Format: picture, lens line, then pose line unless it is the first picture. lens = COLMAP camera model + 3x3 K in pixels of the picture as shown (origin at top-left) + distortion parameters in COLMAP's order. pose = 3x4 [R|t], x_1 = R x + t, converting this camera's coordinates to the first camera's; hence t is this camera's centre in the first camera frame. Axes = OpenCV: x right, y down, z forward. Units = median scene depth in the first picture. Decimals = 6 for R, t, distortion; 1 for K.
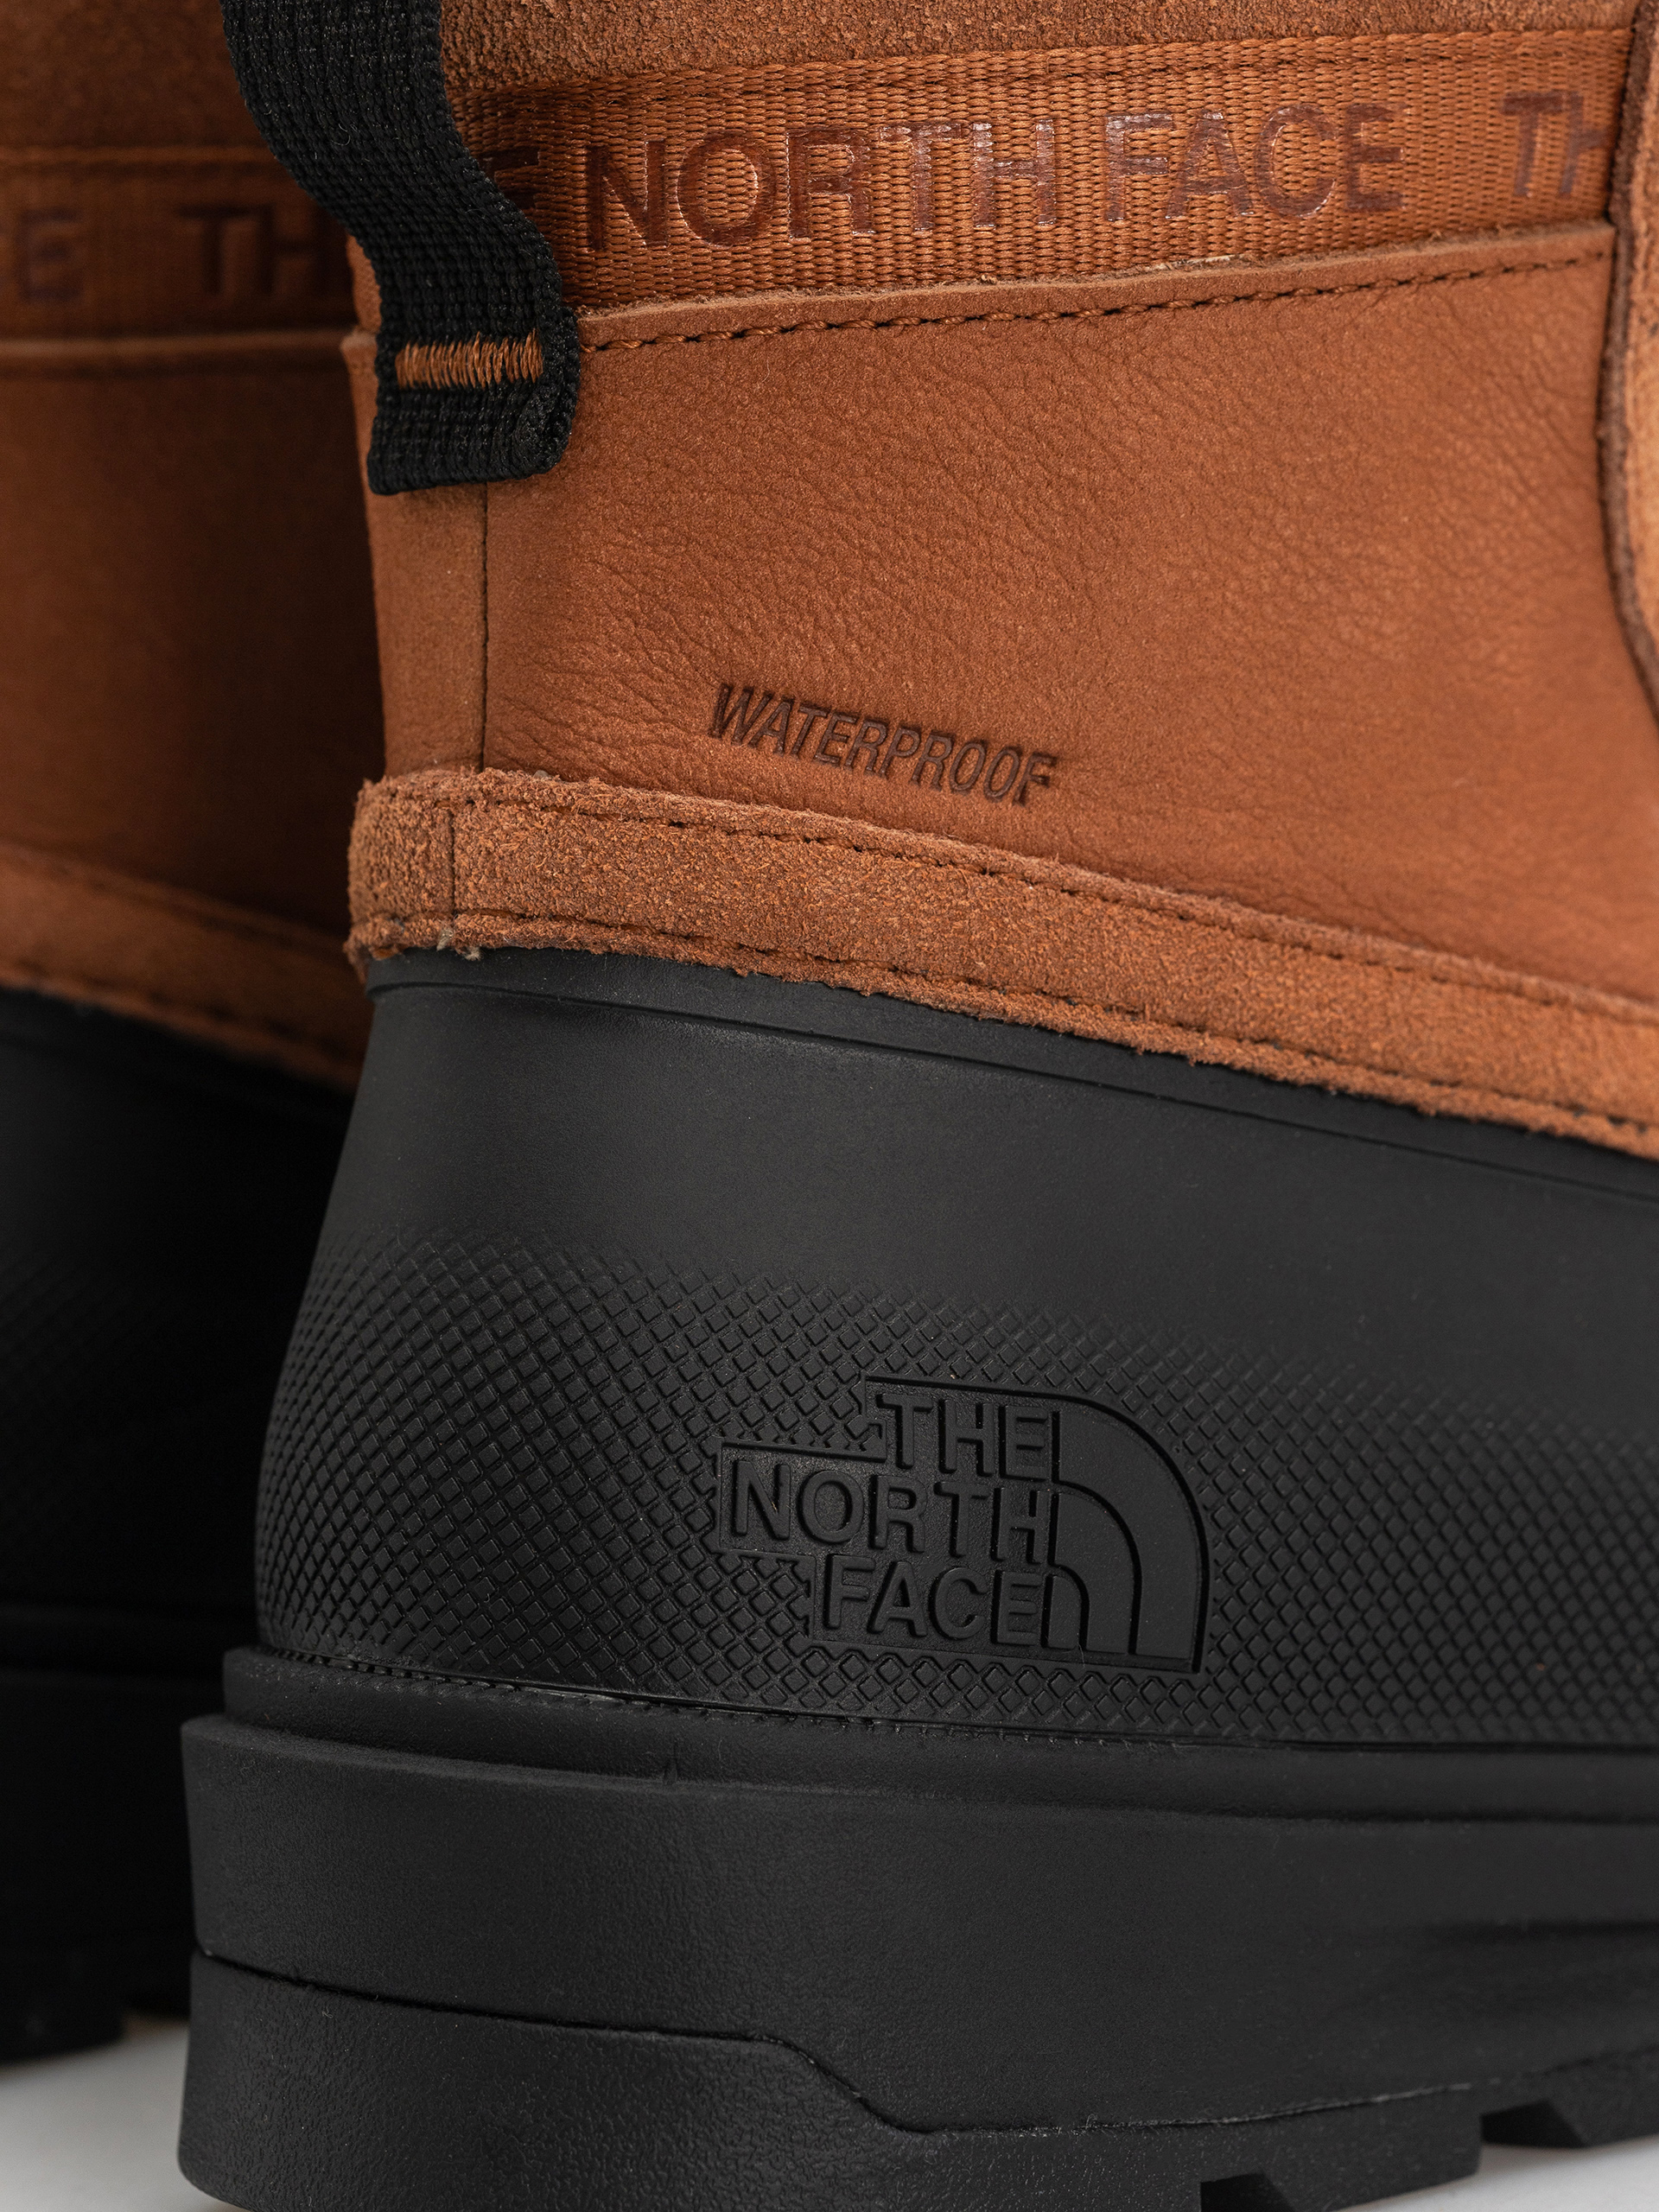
lens RADIAL K [[6568.3, 0, 827.7], [0, 6568.3, 1125.4], [0, 0, 1]] dist [0.172347, 0.000000]
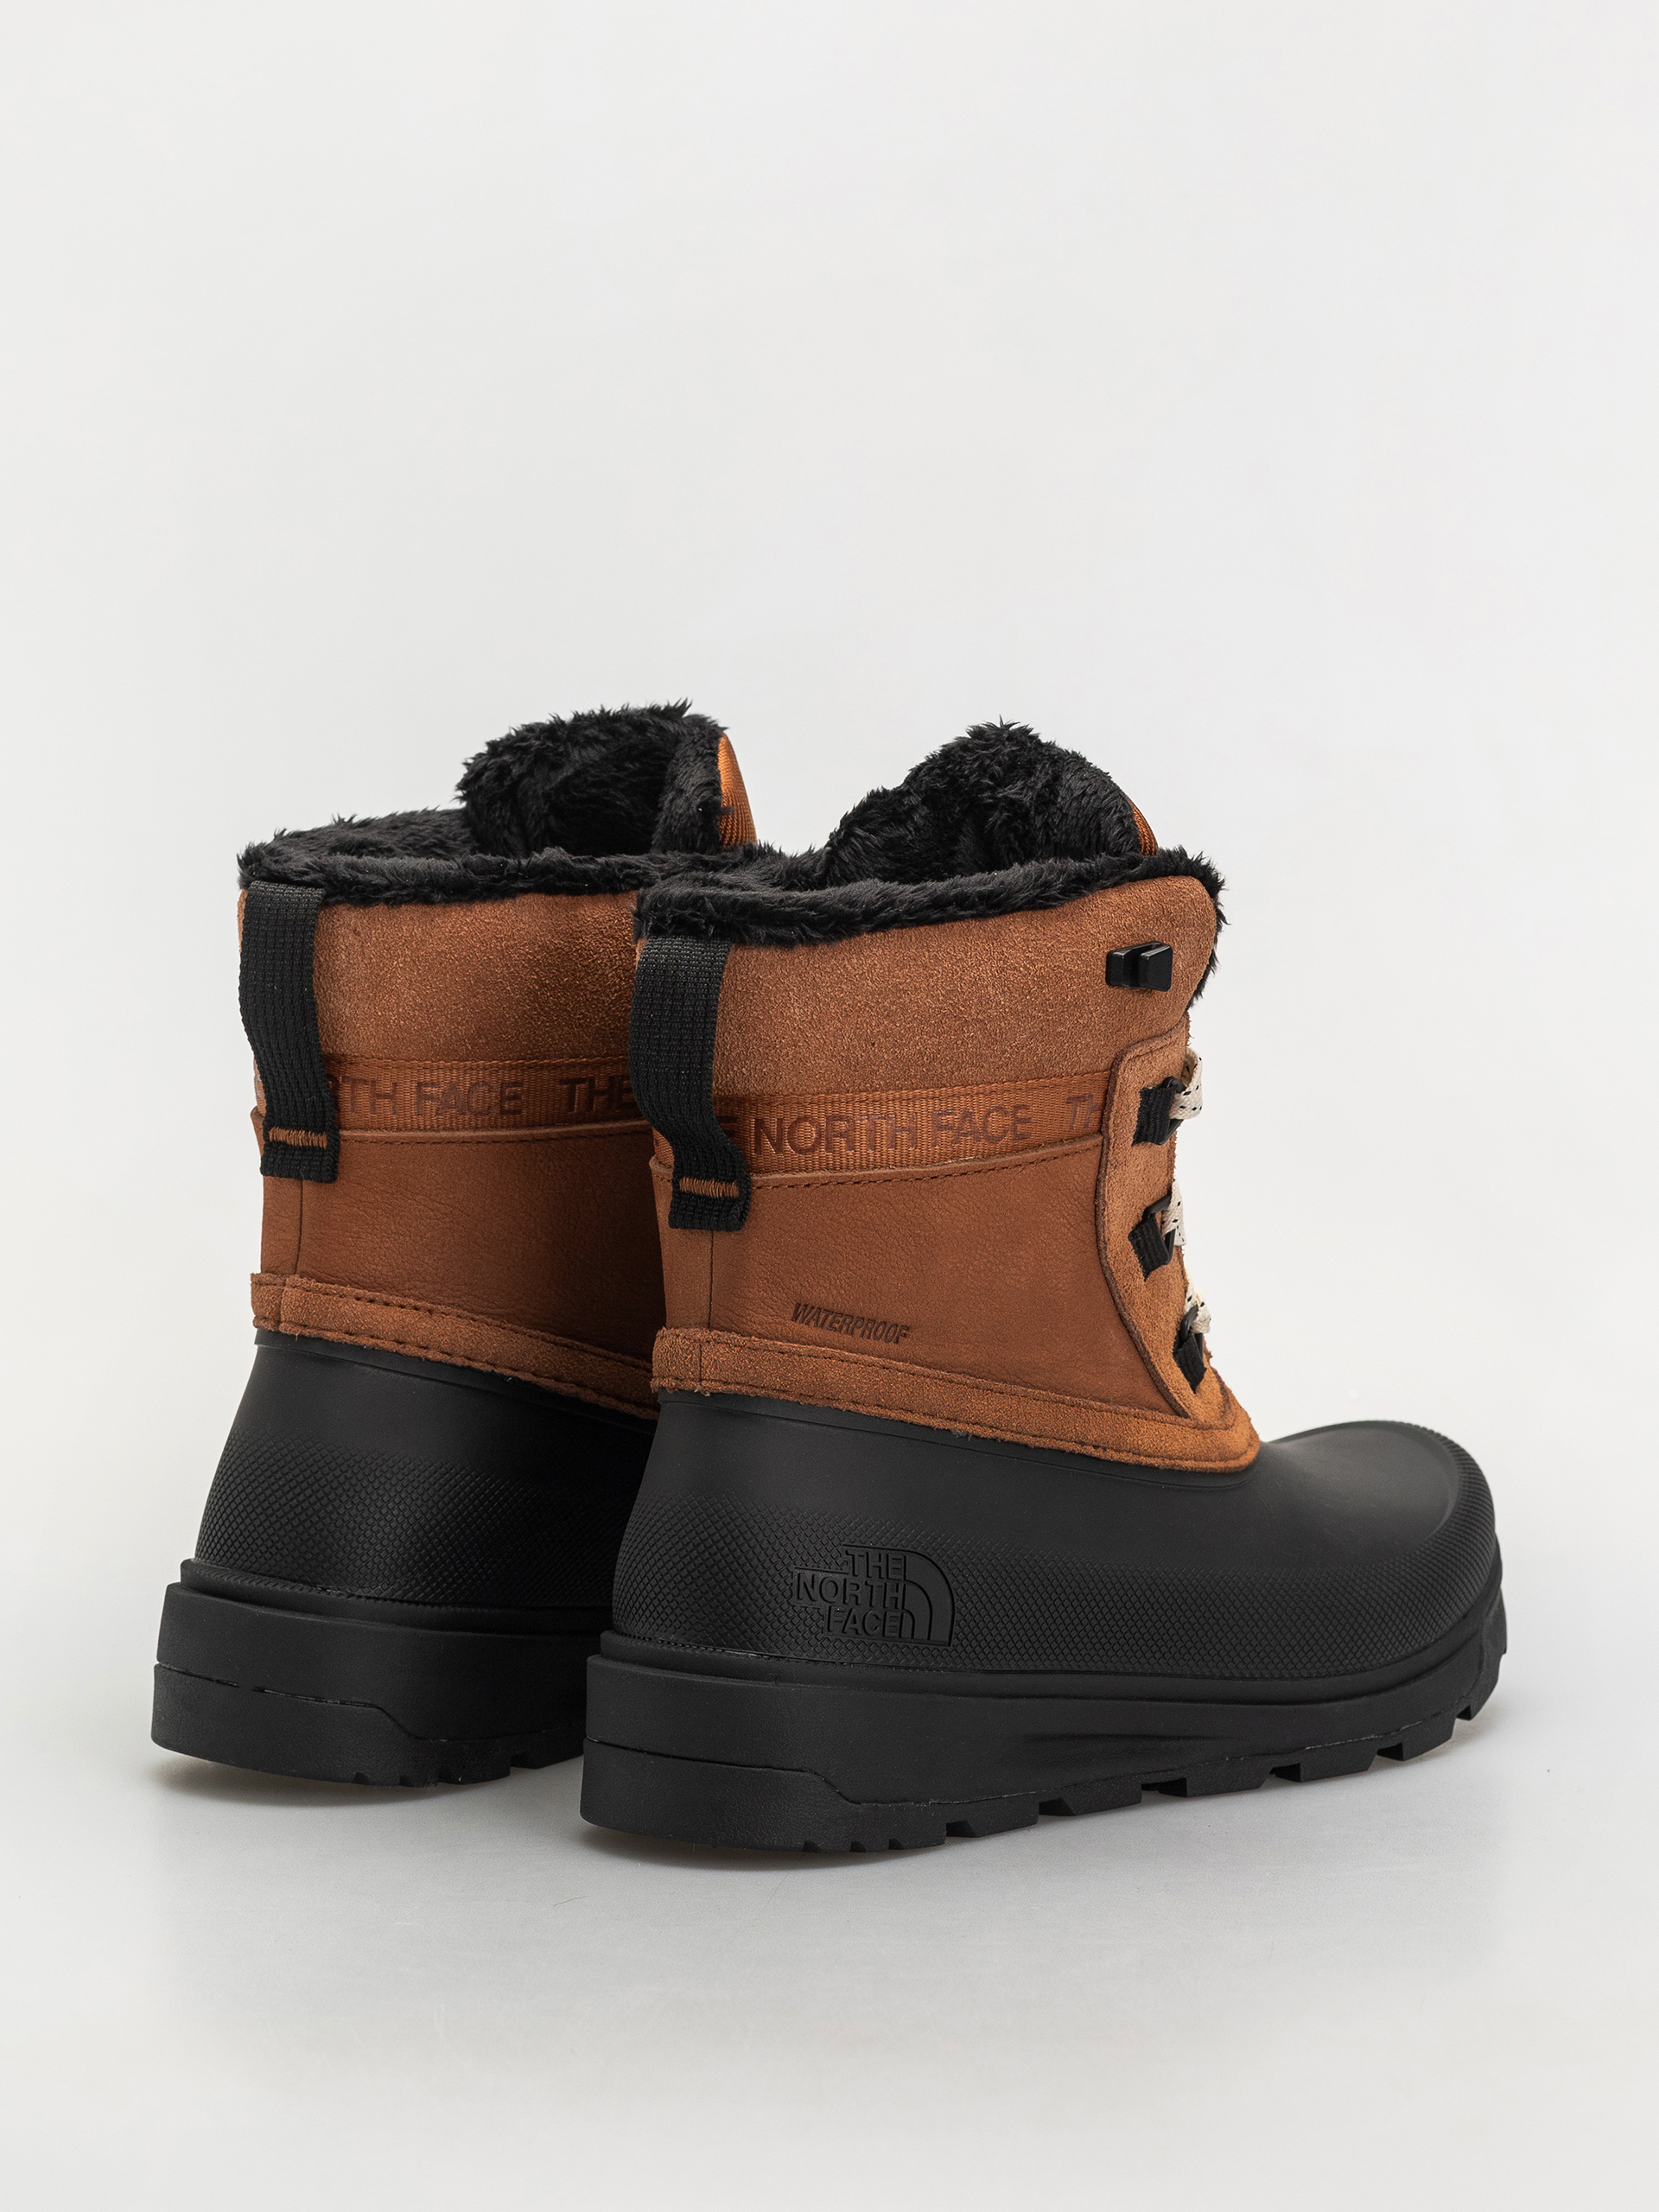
lens RADIAL K [[6568.3, 0, 820.7], [0, 6568.3, 1093.3], [0, 0, 1]] dist [0.172347, 0.000000]
pose [[0.994723, 0.020027, 0.100623, -0.295247], [-0.022340, 0.999510, 0.021913, -0.220898], [-0.100135, -0.024045, 0.994683, -1.853231]]
